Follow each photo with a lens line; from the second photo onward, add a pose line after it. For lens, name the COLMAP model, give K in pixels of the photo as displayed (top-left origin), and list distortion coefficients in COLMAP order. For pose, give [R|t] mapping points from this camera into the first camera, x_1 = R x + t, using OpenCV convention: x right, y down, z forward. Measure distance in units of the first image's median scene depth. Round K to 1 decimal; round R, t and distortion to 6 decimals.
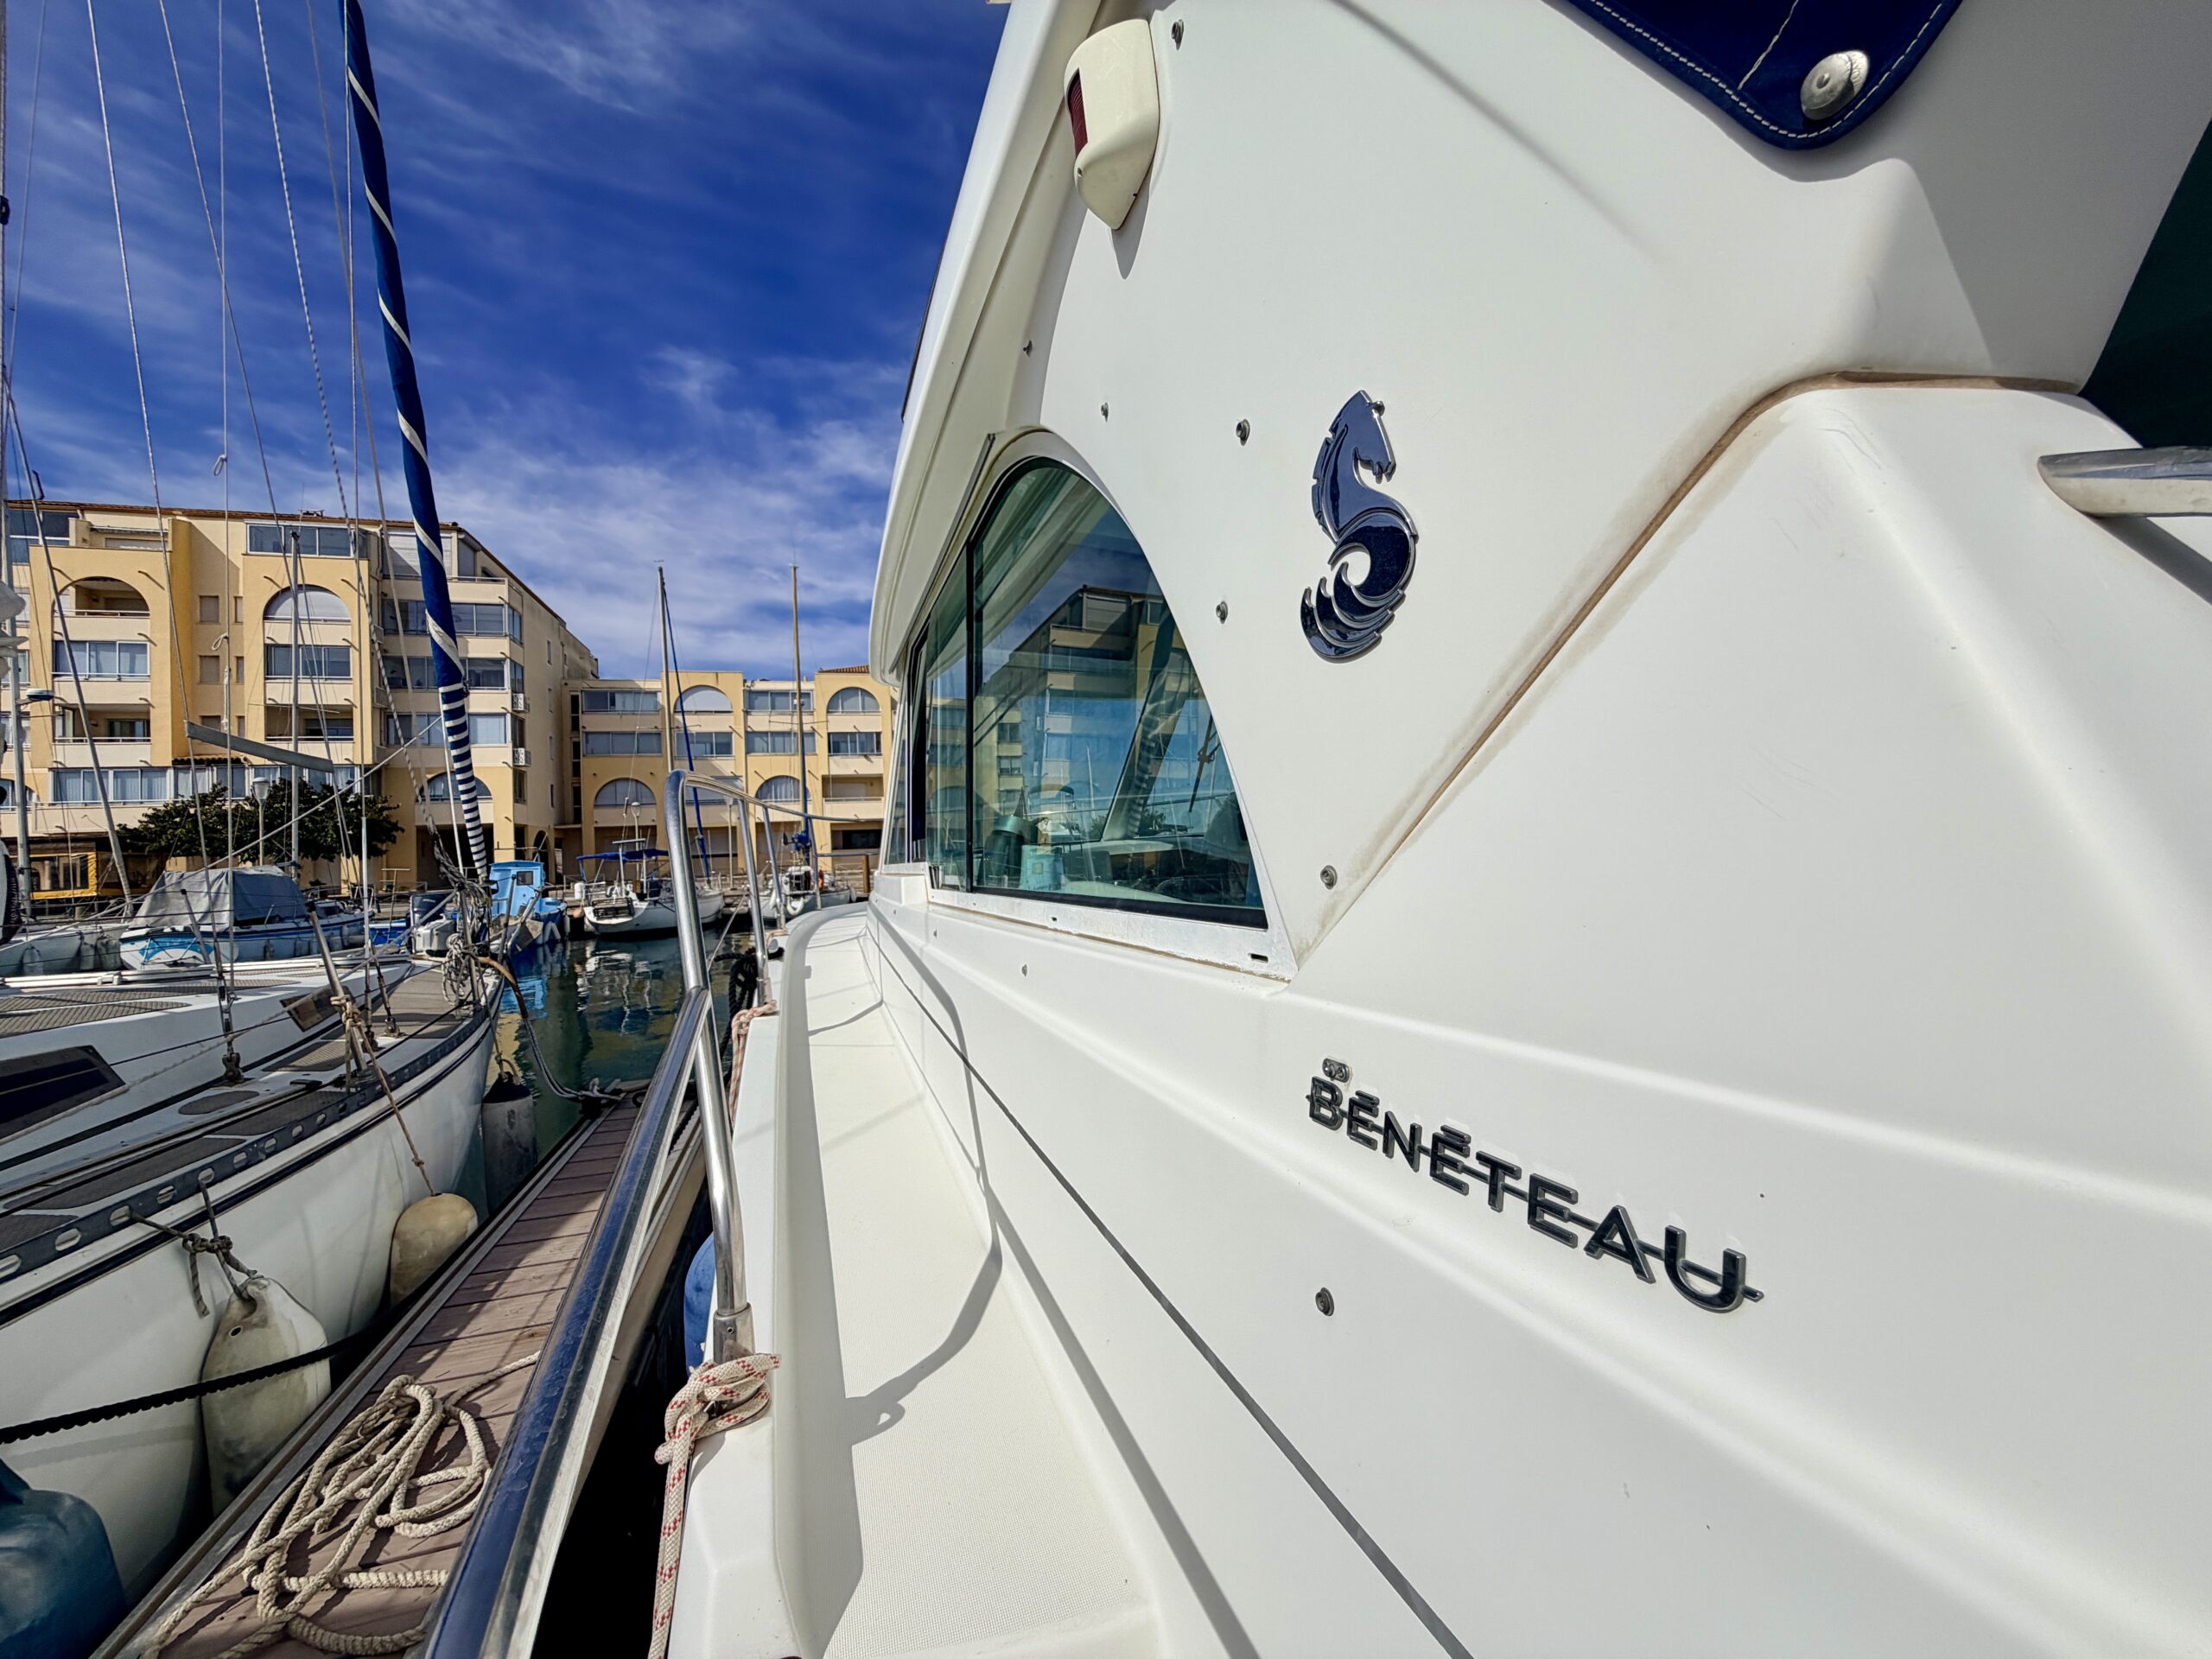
lens RADIAL K [[885.8, 0, 1099.0], [0, 885.8, 832.4], [0, 0, 1]] dist [0.001320, -0.000138]
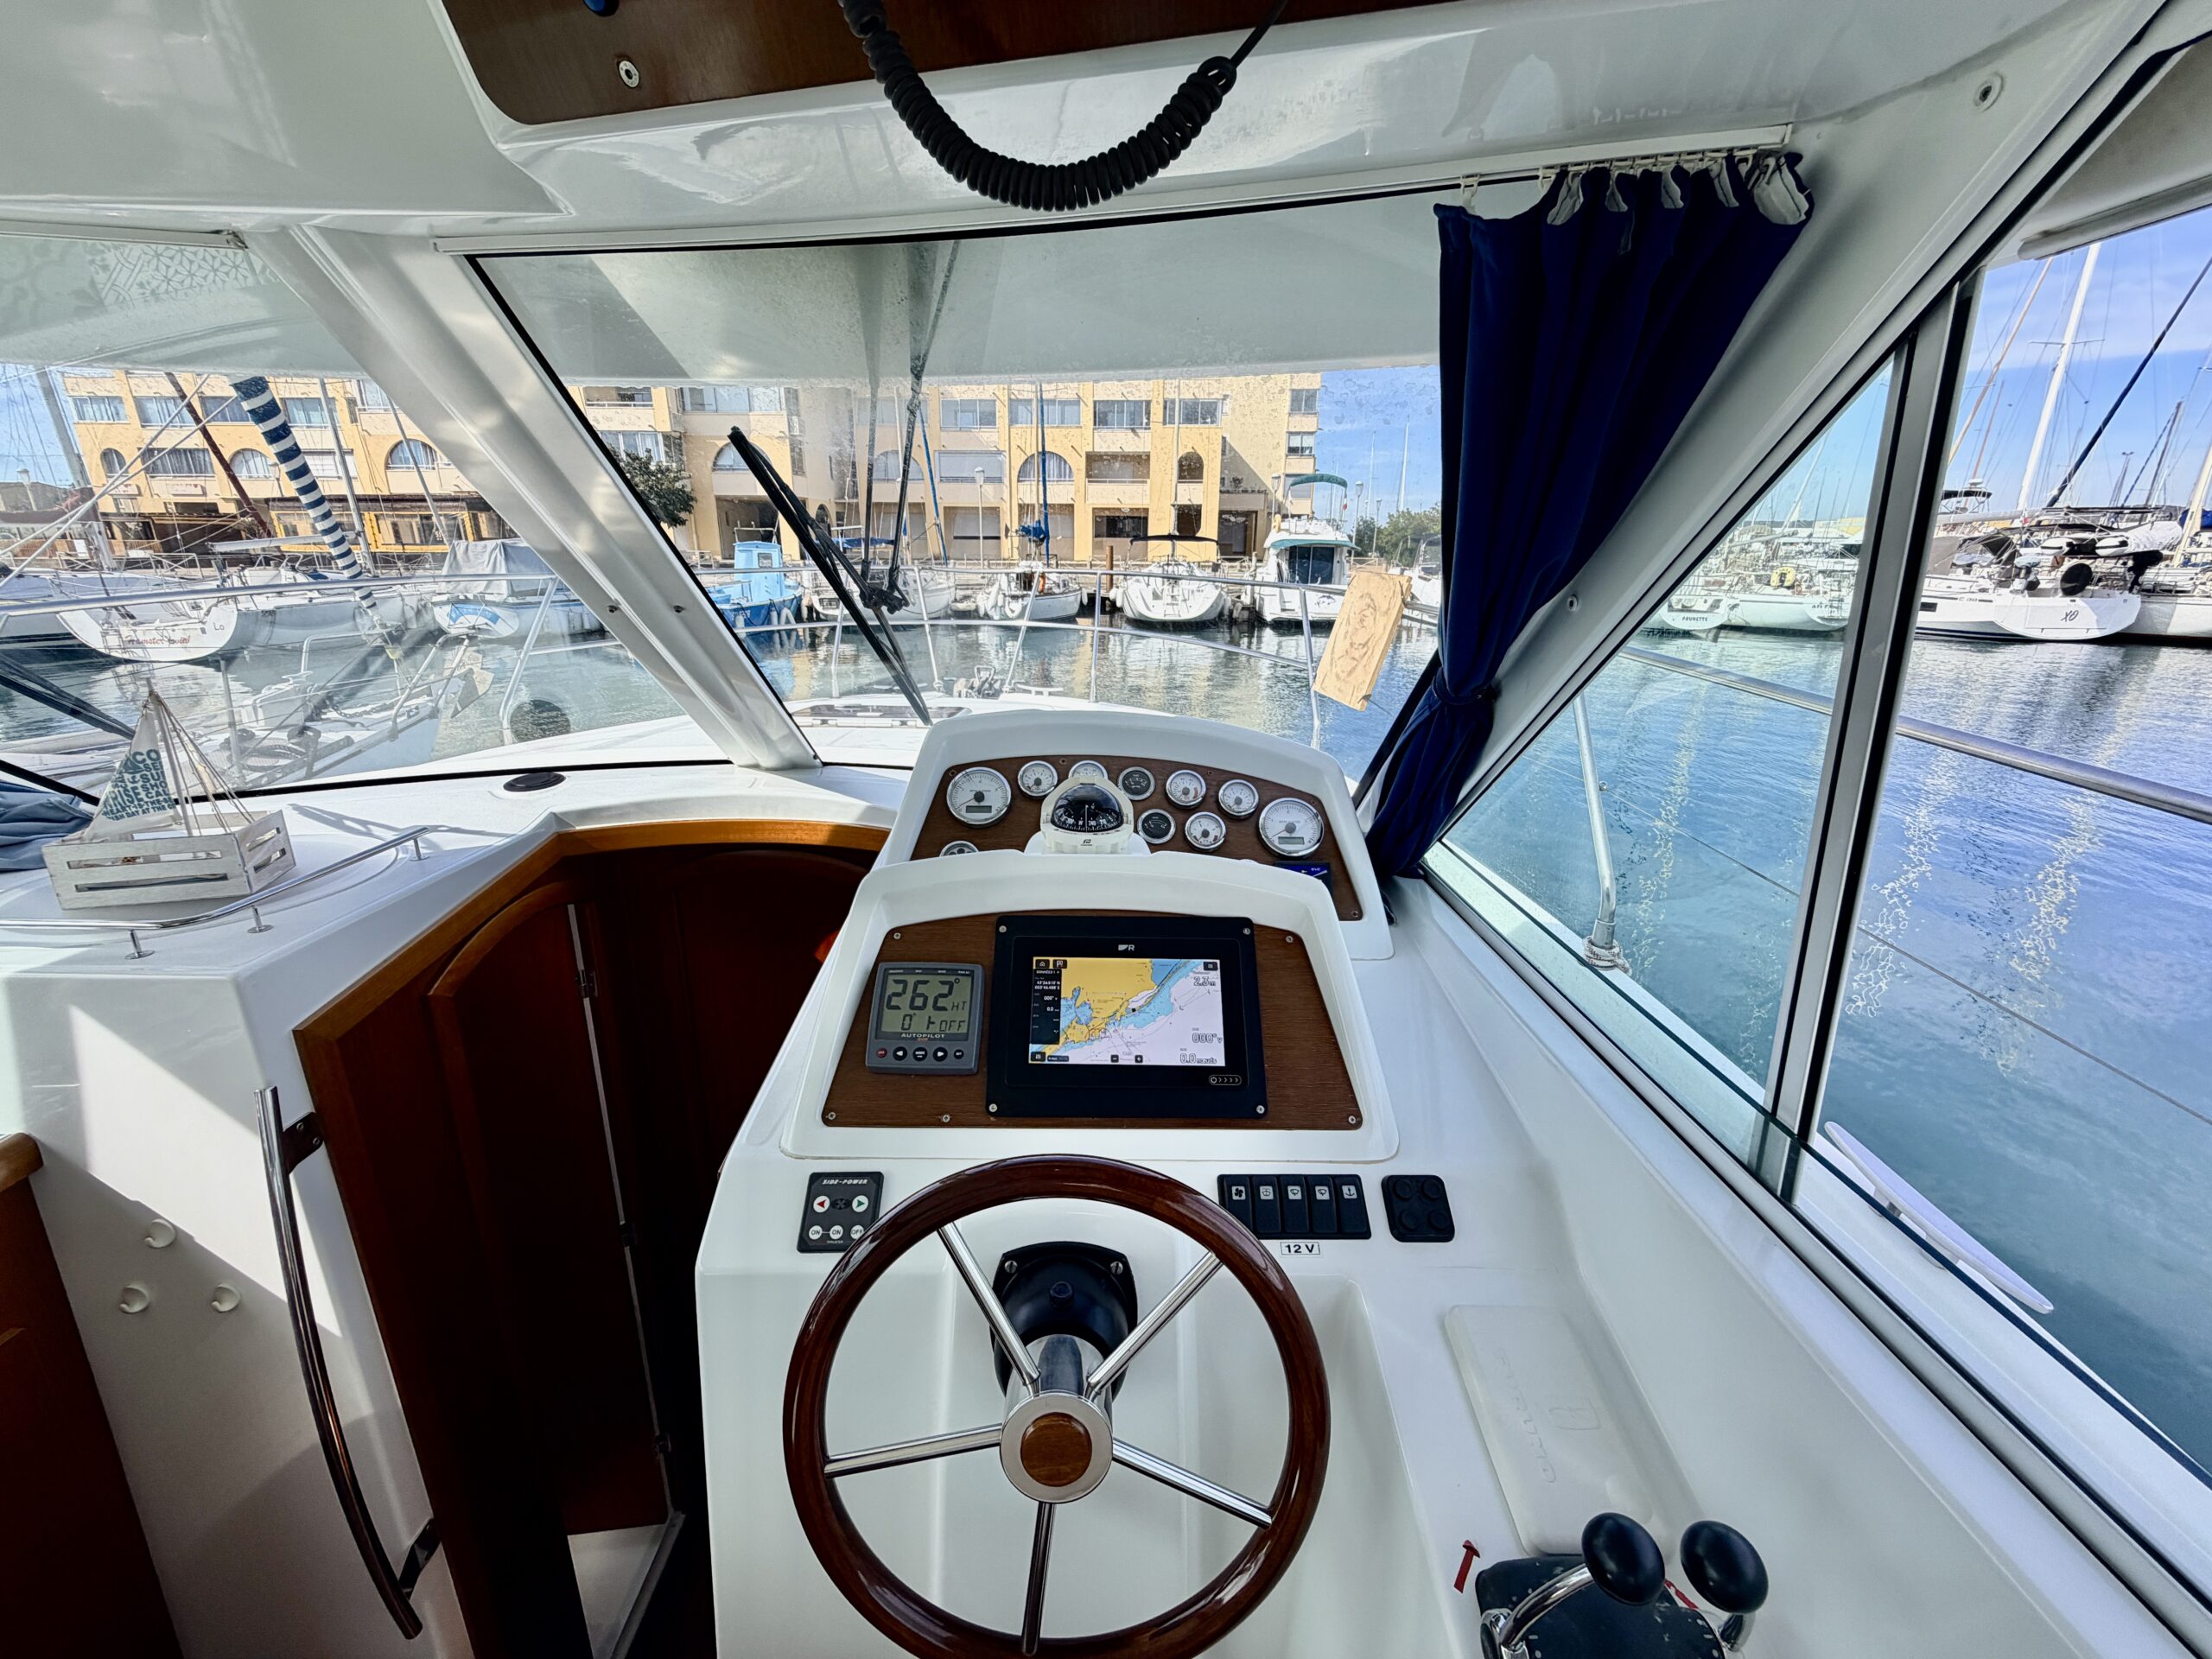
lens RADIAL K [[885.8, 0, 1098.1], [0, 885.8, 831.3], [0, 0, 1]] dist [0.001320, -0.000138]
pose [[0.945561, 0.148438, -0.289622, 0.030315], [-0.042624, 0.938744, 0.341969, -0.012219], [0.322642, -0.311008, 0.893966, 0.074576]]
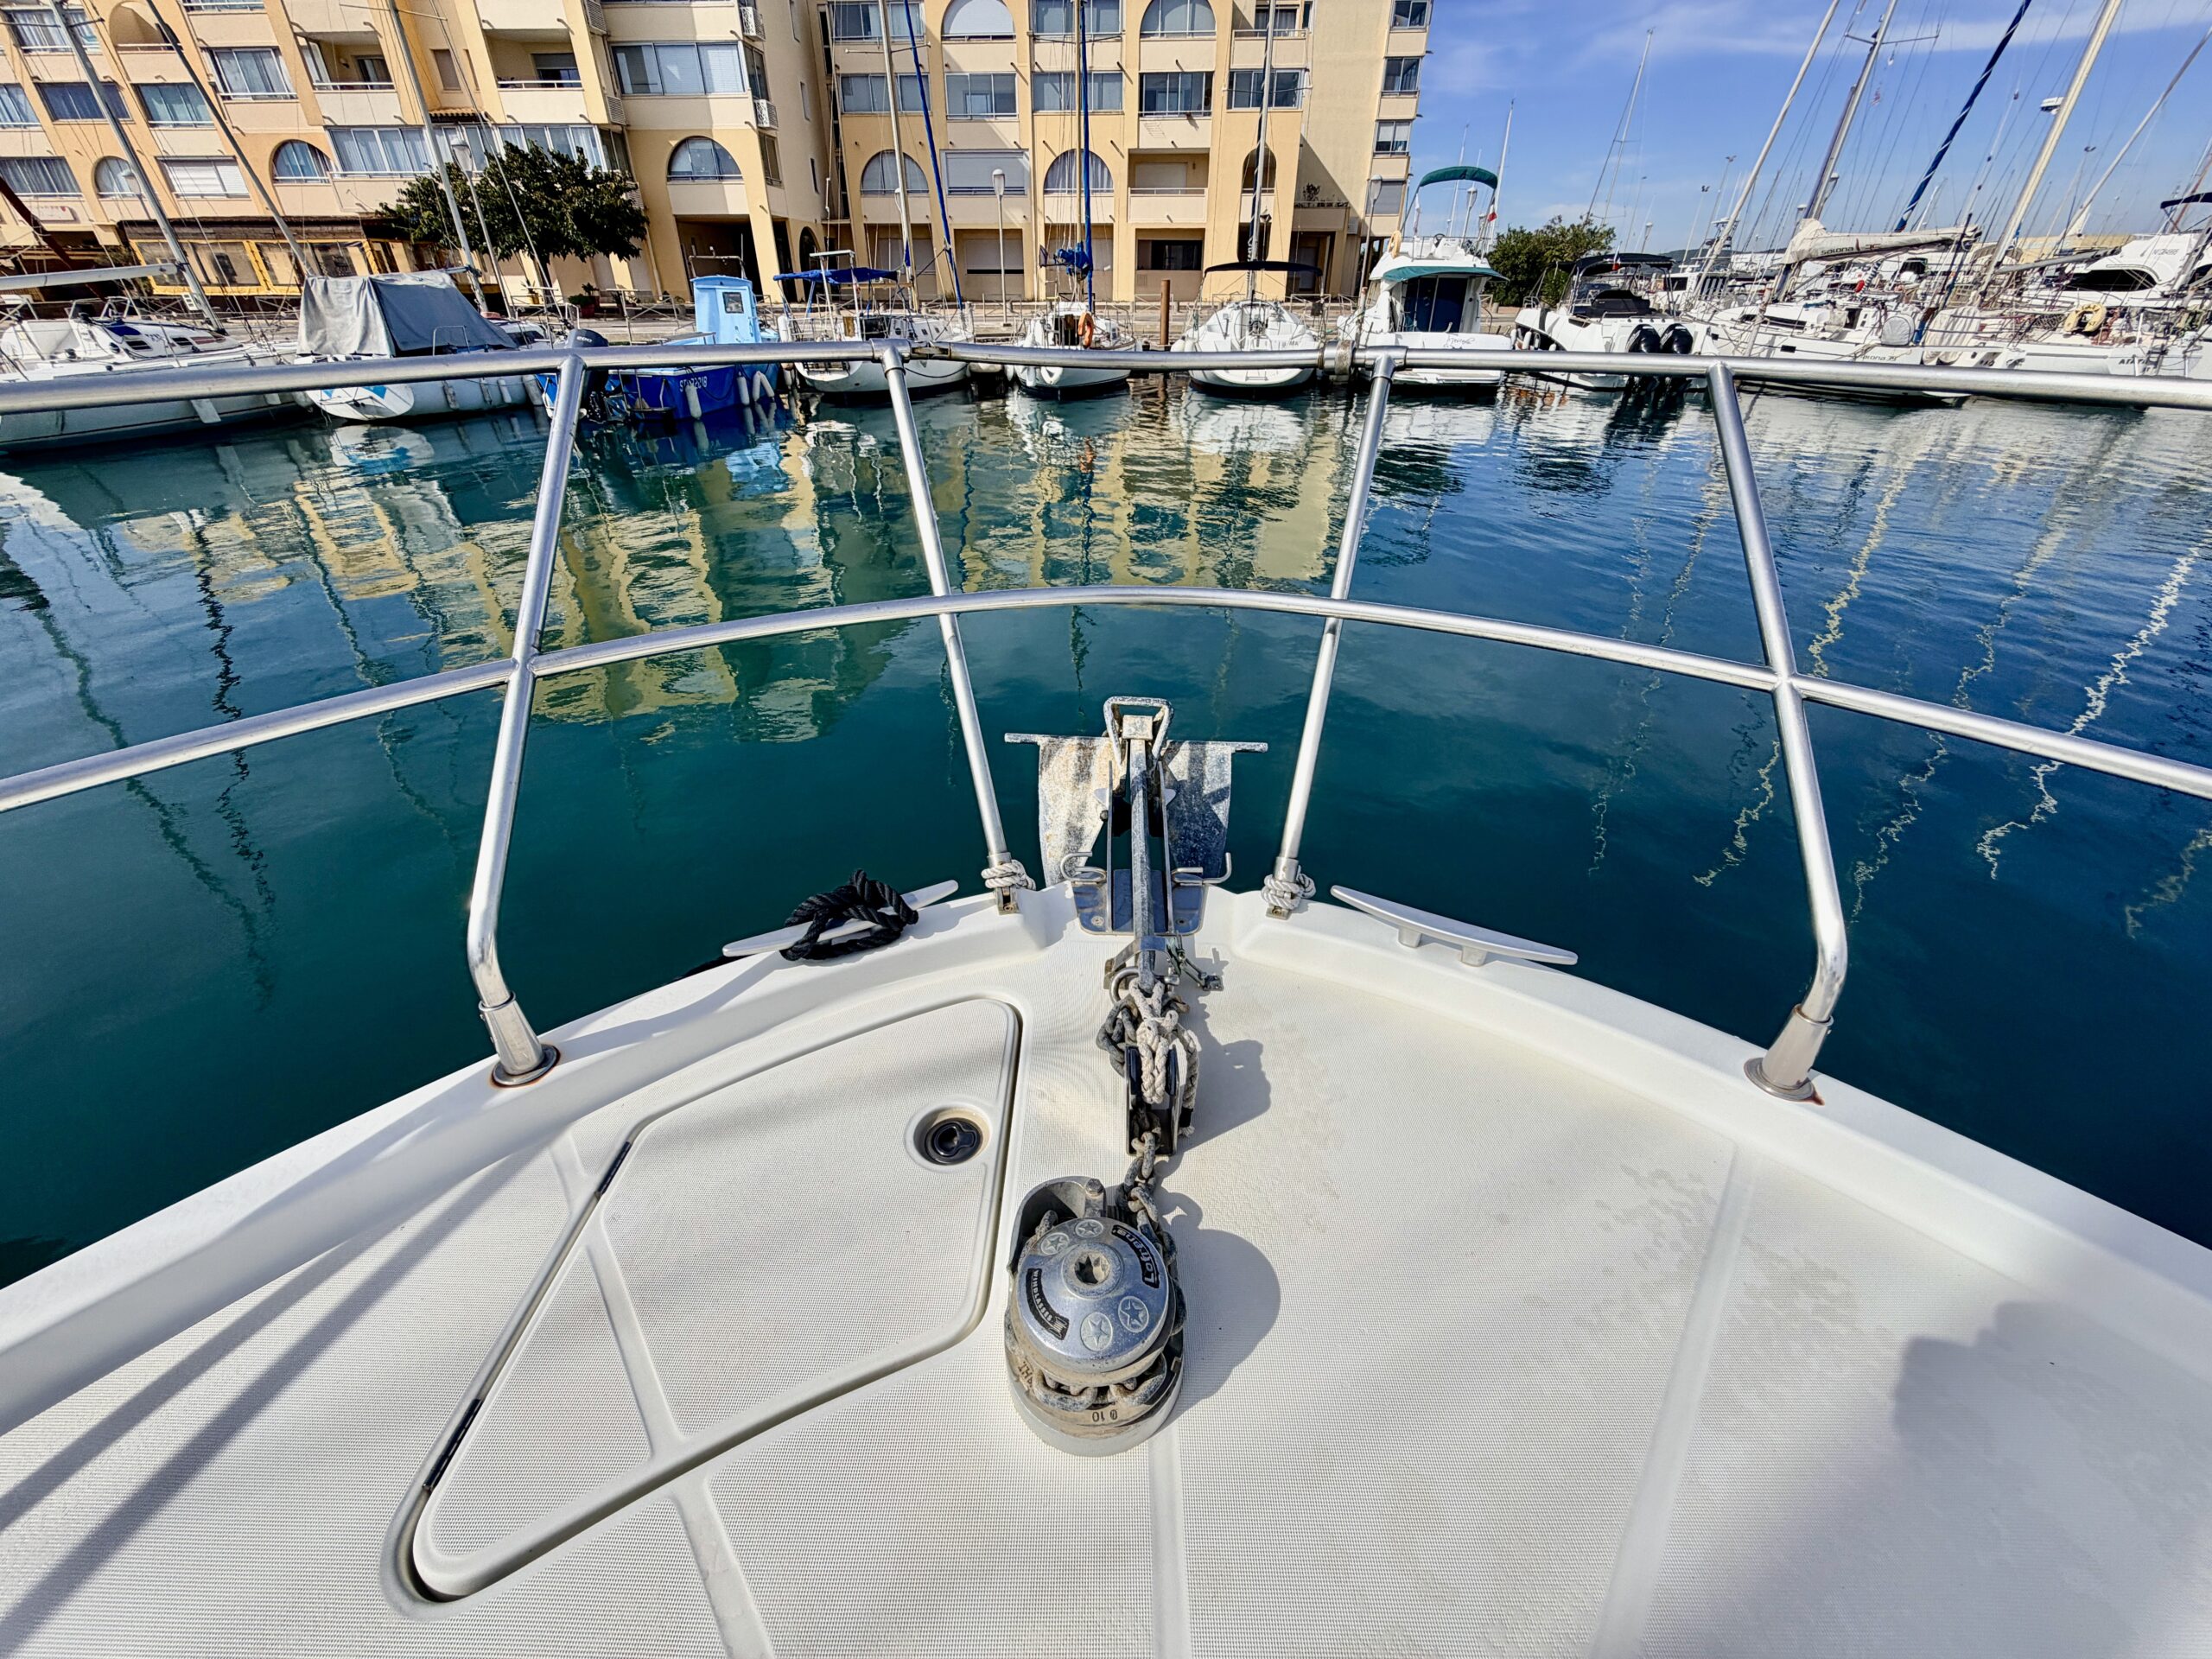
lens RADIAL K [[885.8, 0, 1097.8], [0, 885.8, 823.7], [0, 0, 1]] dist [0.001320, -0.000138]
pose [[0.937453, 0.219393, -0.270276, -0.019657], [-0.035243, 0.832229, 0.553311, -0.006204], [0.346324, -0.509178, 0.787907, 0.160291]]
